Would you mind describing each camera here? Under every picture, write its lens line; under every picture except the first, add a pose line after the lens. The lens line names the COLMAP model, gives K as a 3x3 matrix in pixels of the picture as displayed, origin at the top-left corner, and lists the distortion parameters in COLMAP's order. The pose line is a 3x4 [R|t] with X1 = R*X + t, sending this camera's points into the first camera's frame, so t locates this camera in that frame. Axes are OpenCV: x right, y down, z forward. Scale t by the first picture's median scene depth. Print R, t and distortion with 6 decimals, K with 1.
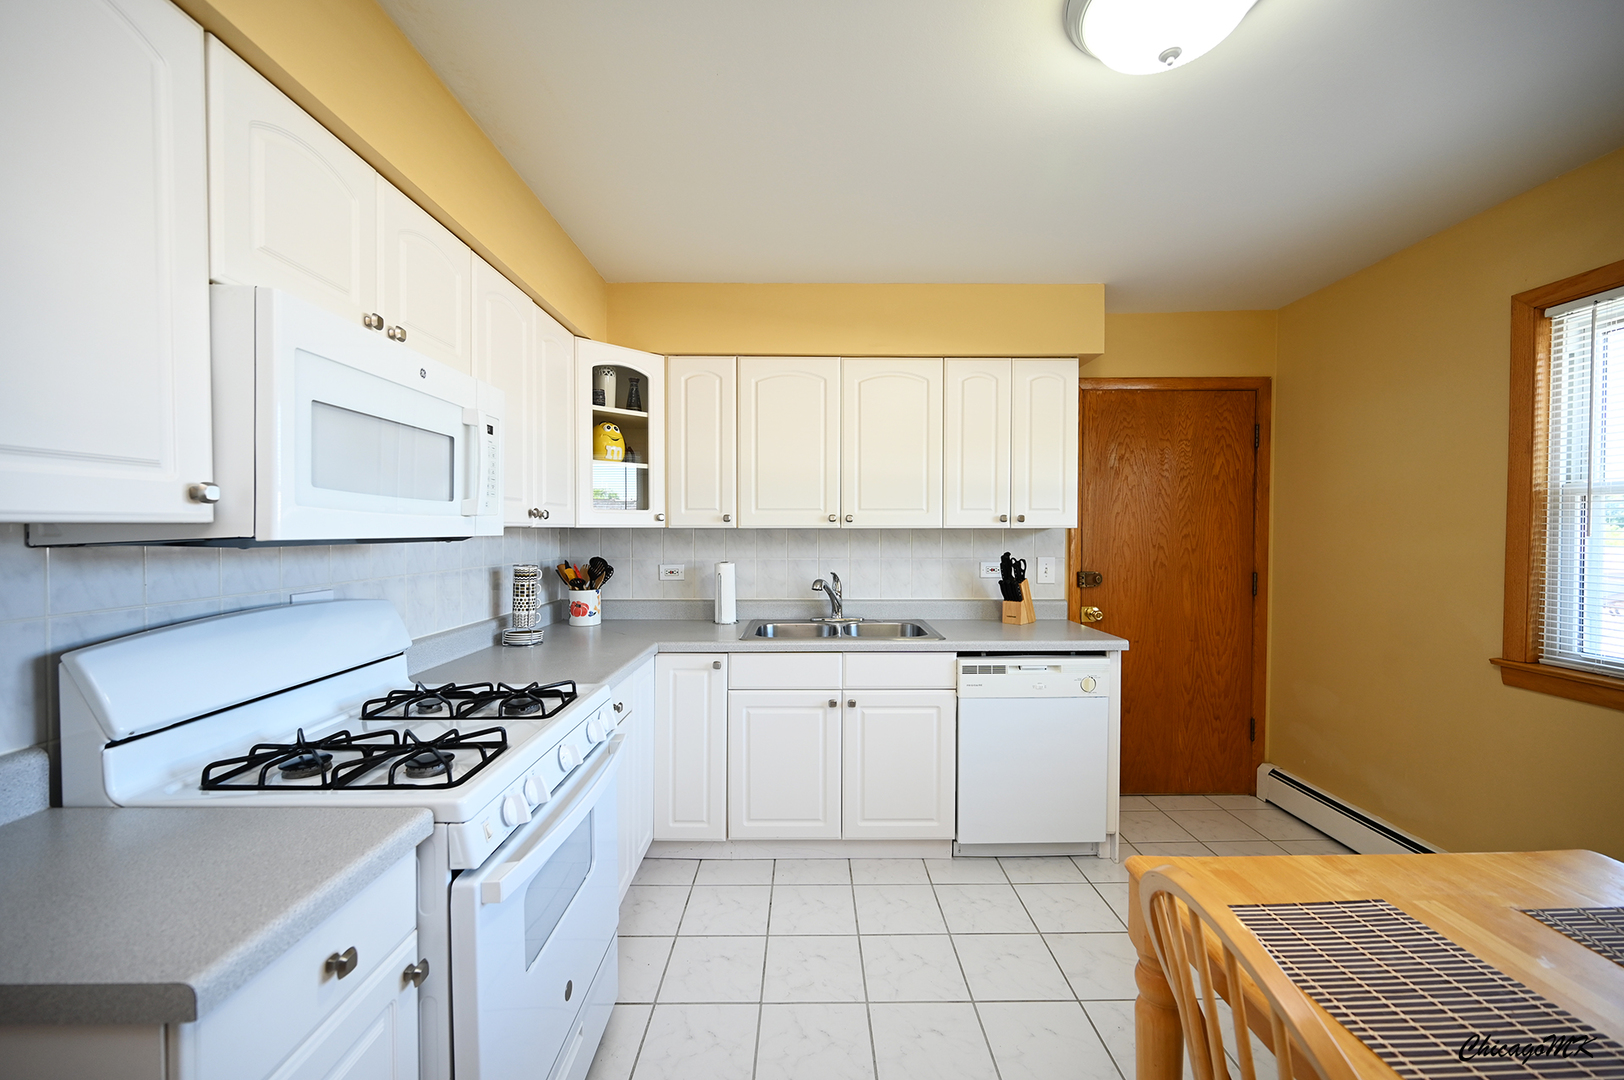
lens RADIAL K [[638.4, 0, 809.0], [0, 638.4, 543.8], [0, 0, 1]] dist [-0.000752, -0.000172]
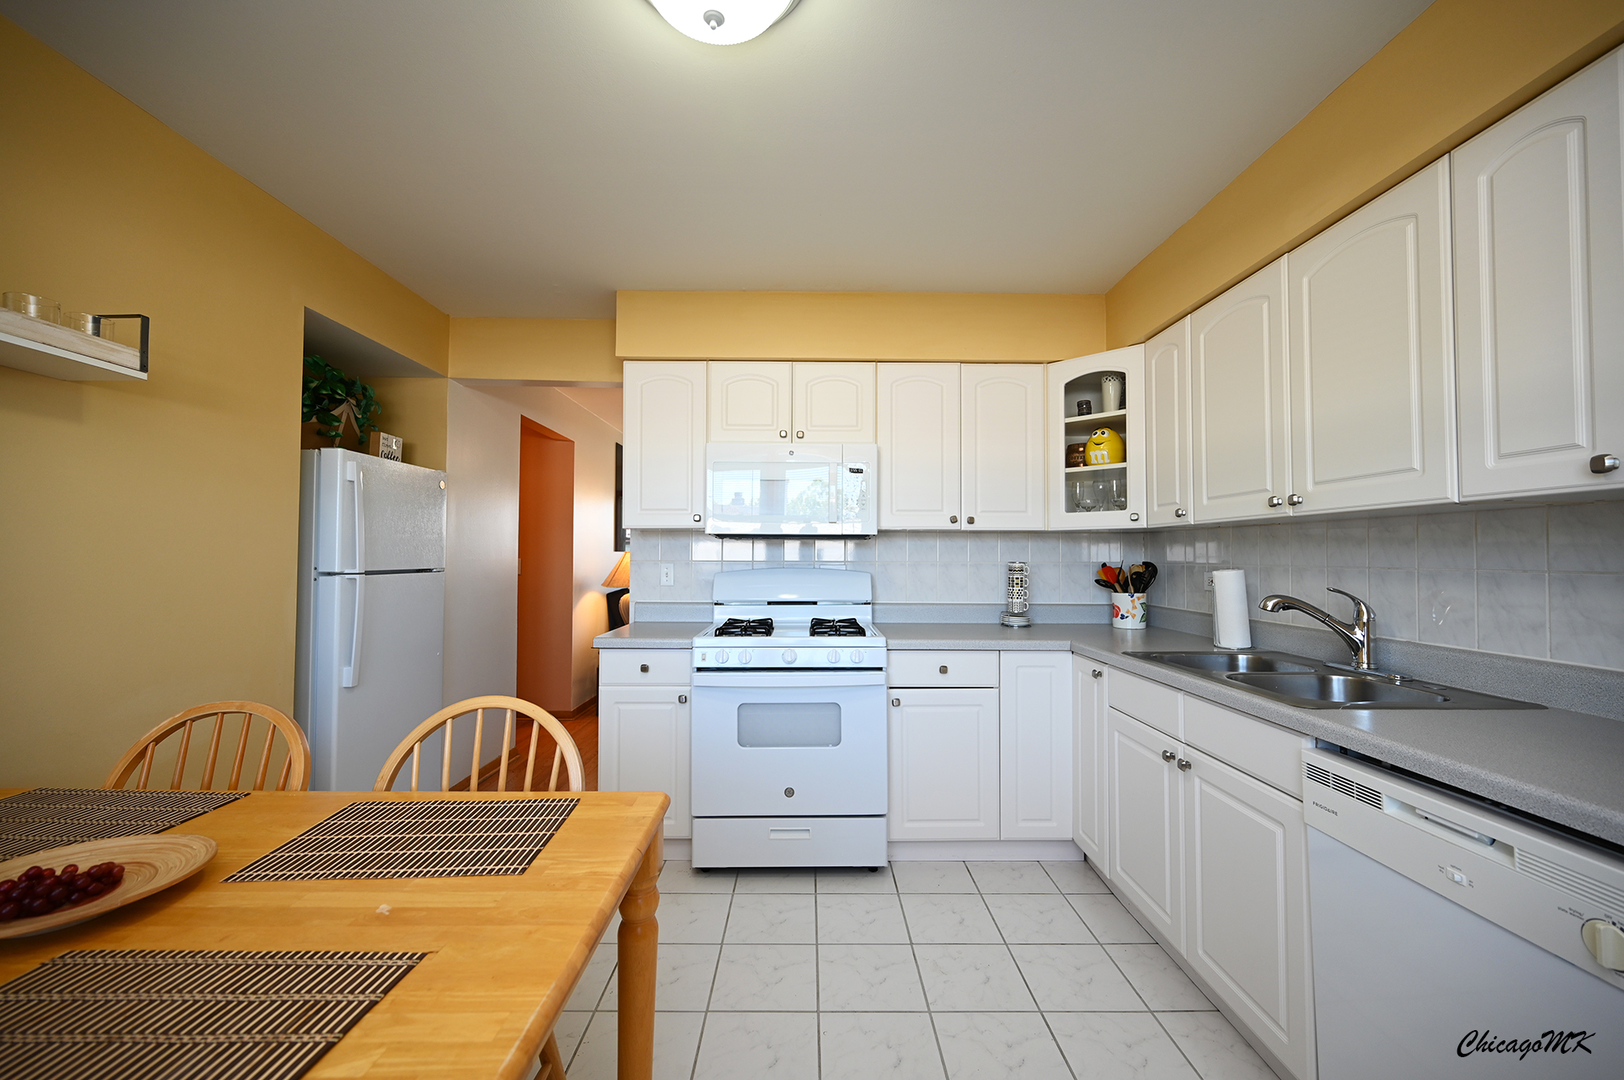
lens RADIAL K [[635.1, 0, 812.3], [0, 635.1, 542.7], [0, 0, 1]] dist [0.000460, -0.000034]
pose [[-0.000900, -0.022473, -0.999747, 0.642740], [-0.027462, 0.999371, -0.022440, 0.027701], [0.999622, 0.027435, -0.001516, 0.492711]]
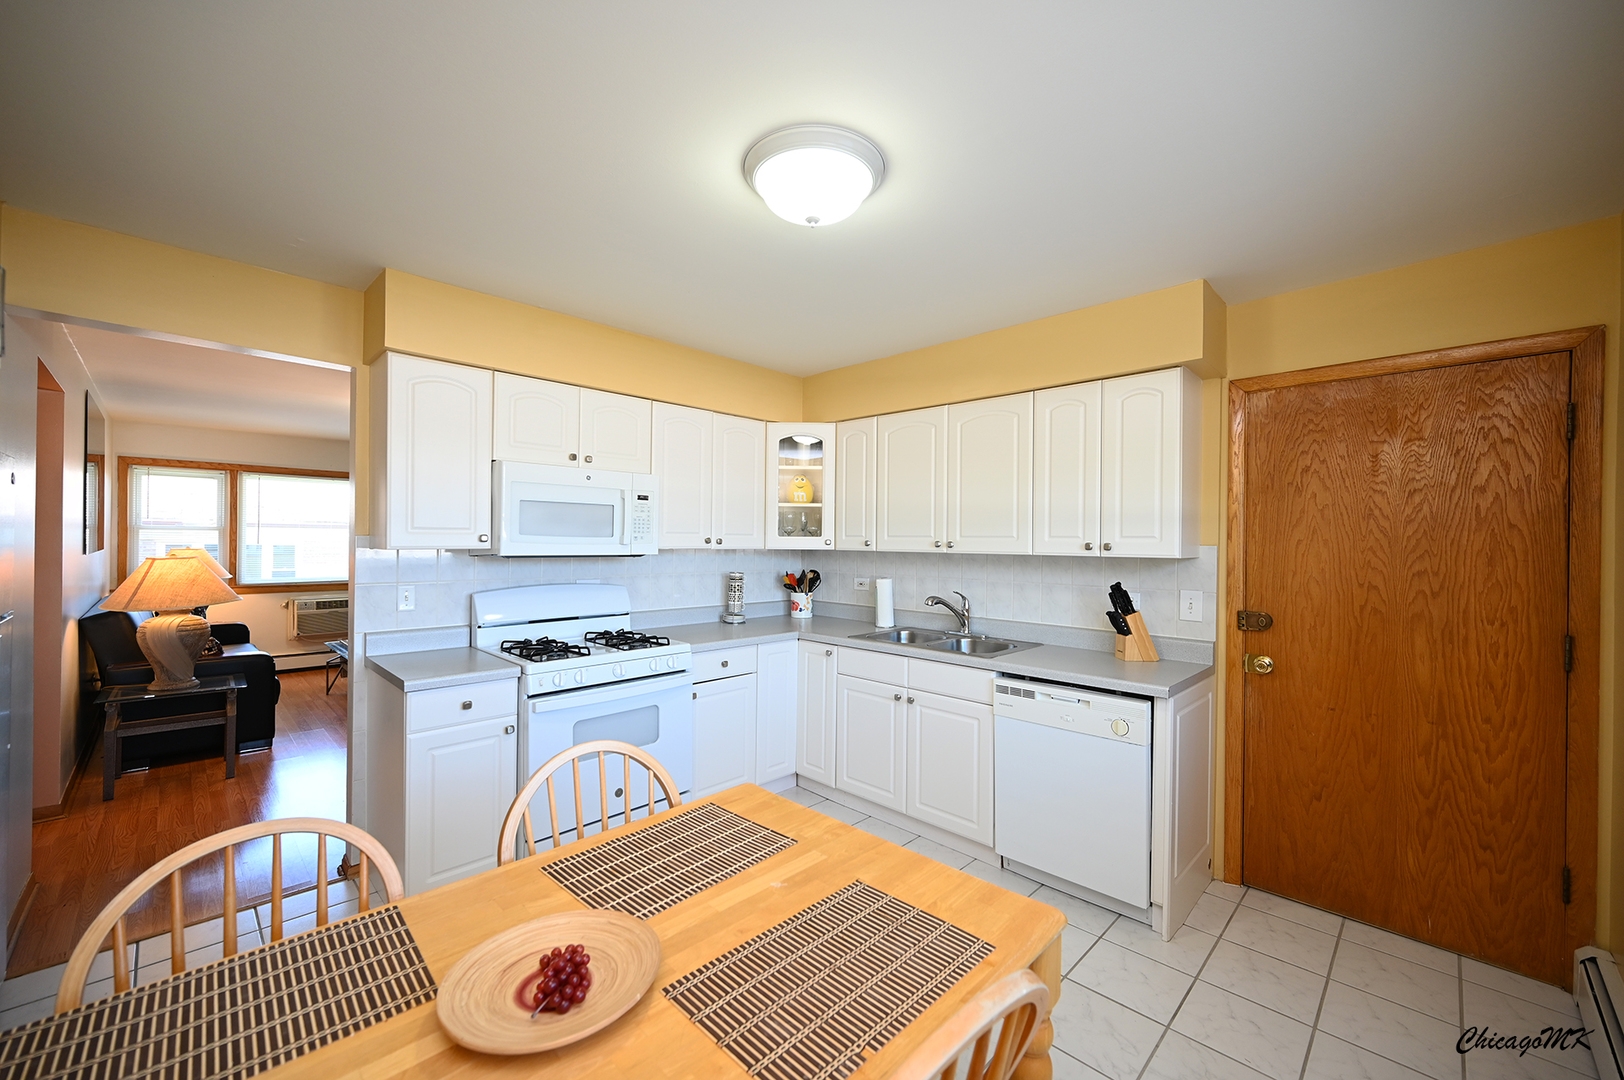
lens RADIAL K [[638.4, 0, 809.0], [0, 638.4, 543.8], [0, 0, 1]] dist [-0.000752, -0.000172]
pose [[0.703524, 0.010696, -0.710591, 0.650229], [-0.026904, 0.999571, -0.011590, -0.019660], [0.710162, 0.027271, 0.703510, 0.016556]]
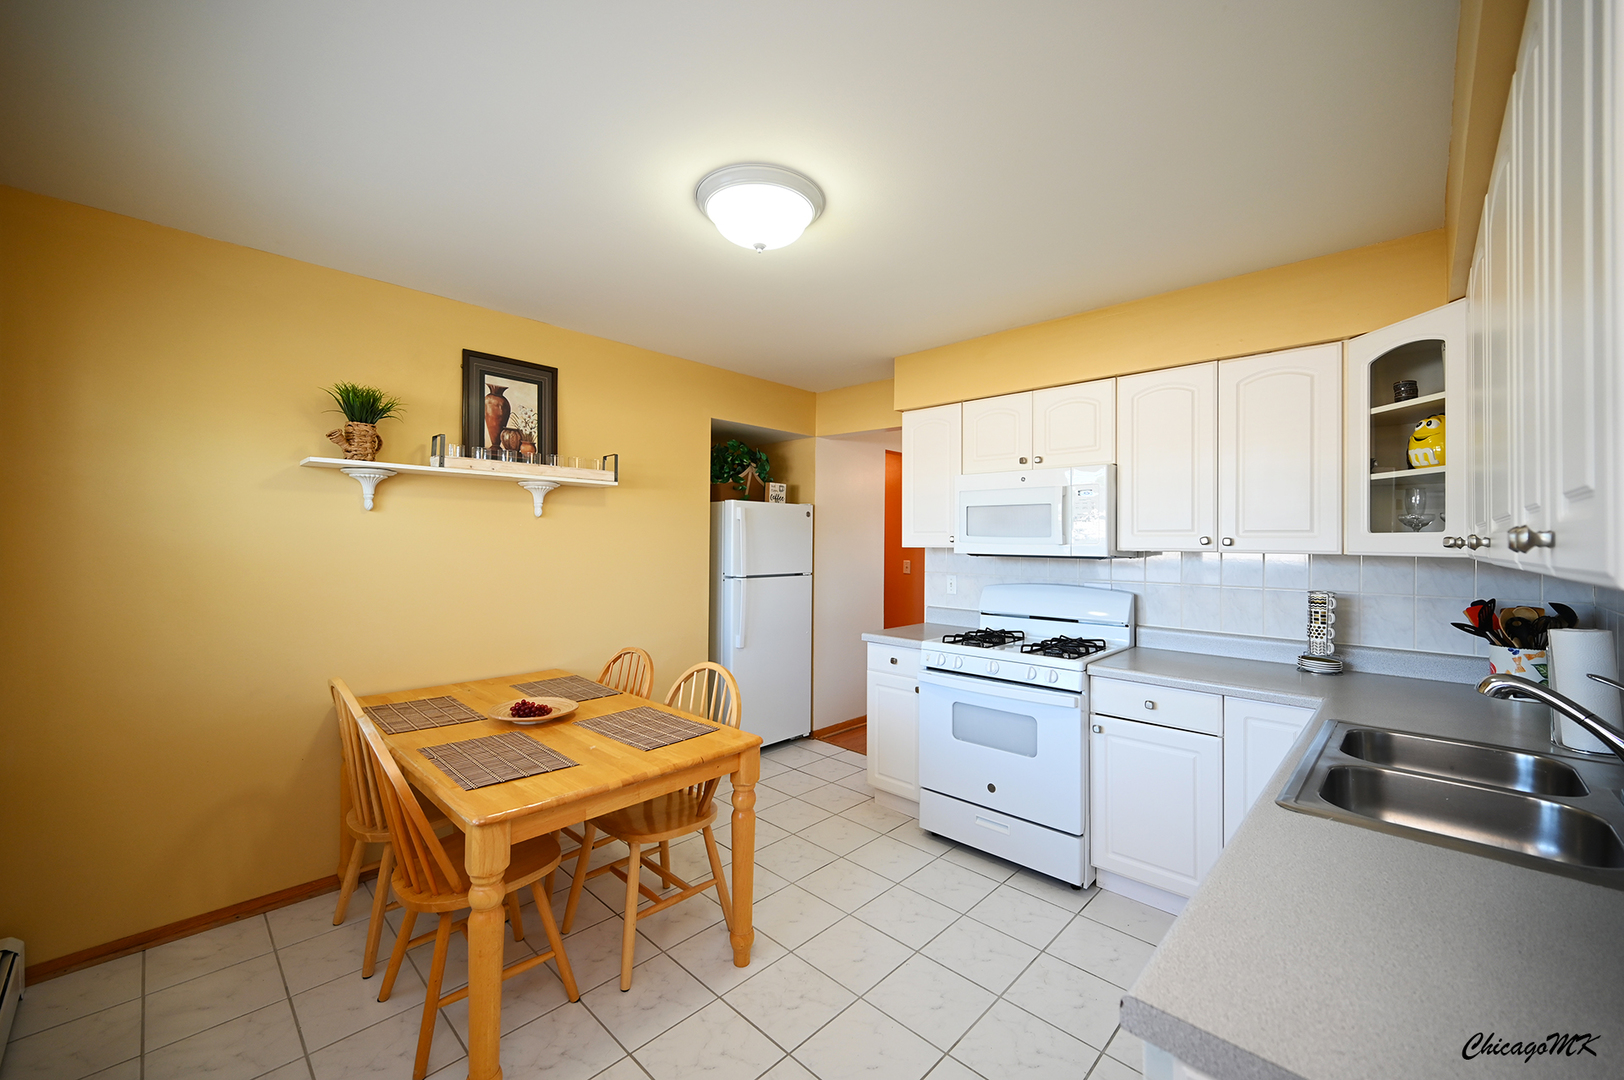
lens RADIAL K [[635.8, 0, 812.0], [0, 635.8, 540.0], [0, 0, 1]] dist [-0.000033, -0.000339]
pose [[-0.698343, -0.007951, -0.715719, 0.659195], [-0.025889, 0.999565, 0.014156, -0.033397], [0.715295, 0.028415, -0.698245, 0.914531]]
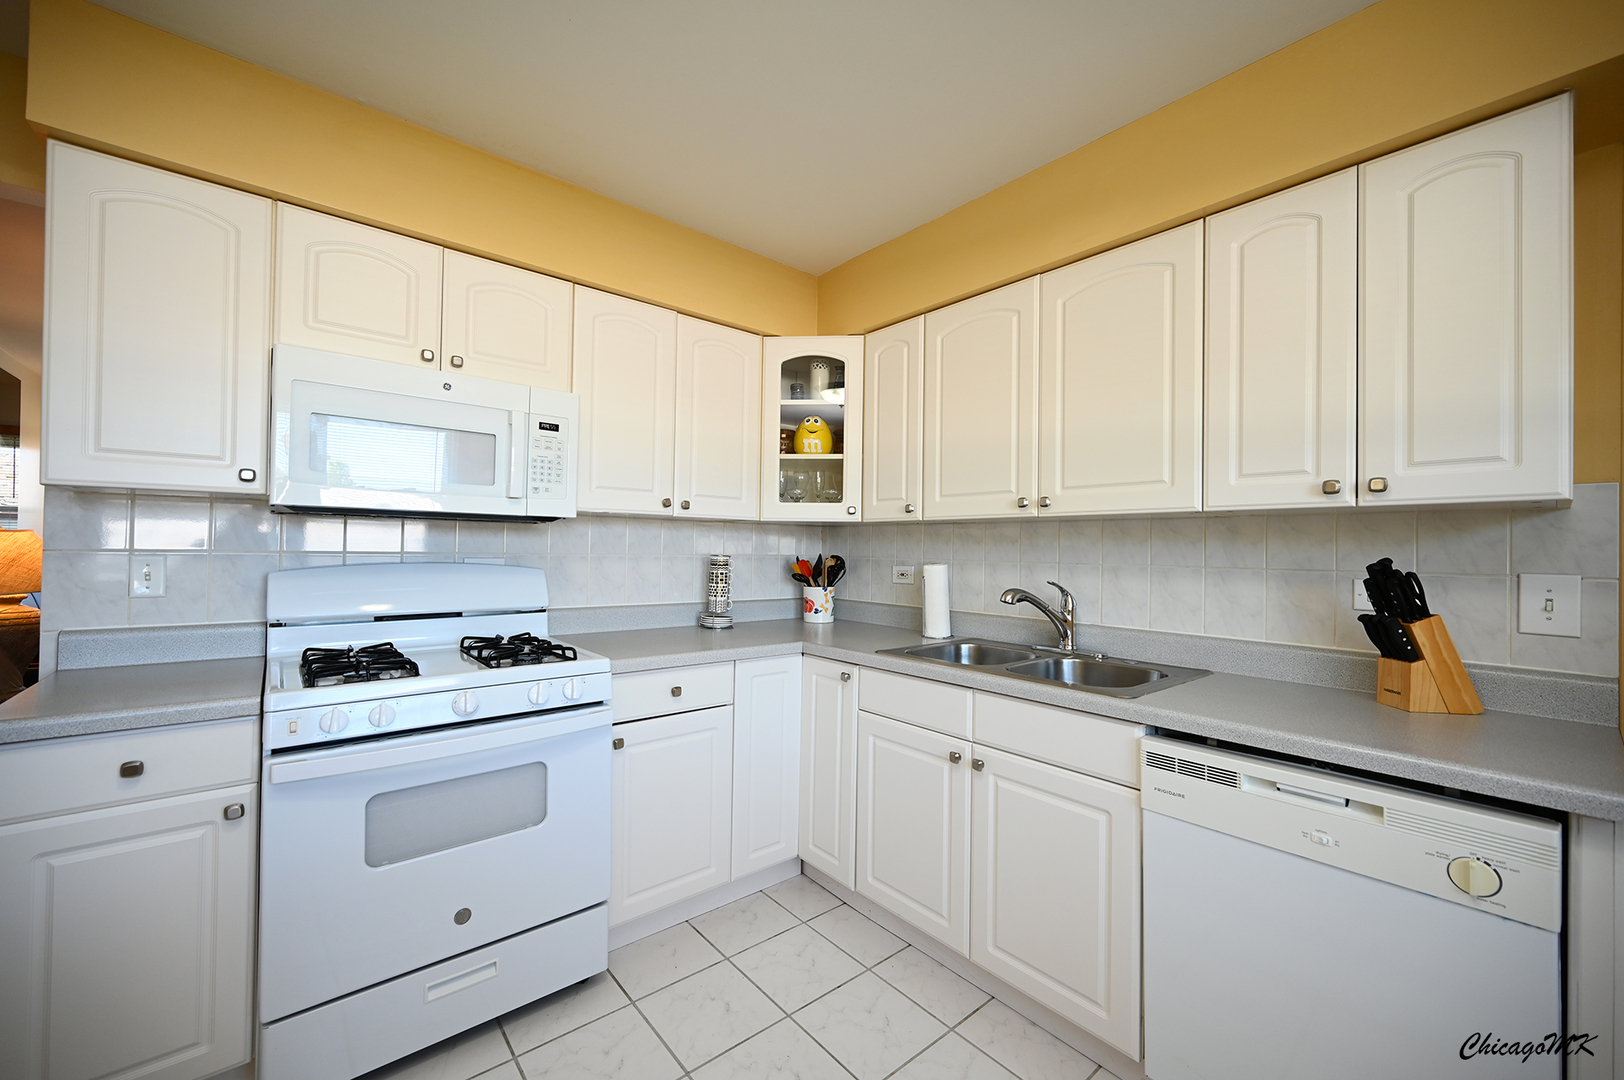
lens RADIAL K [[638.4, 0, 809.0], [0, 638.4, 543.8], [0, 0, 1]] dist [-0.000752, -0.000172]
pose [[0.634720, 0.002501, -0.772738, 0.404189], [-0.033288, 0.999155, -0.024109, 0.028414], [0.772025, 0.041025, 0.634267, 0.346087]]
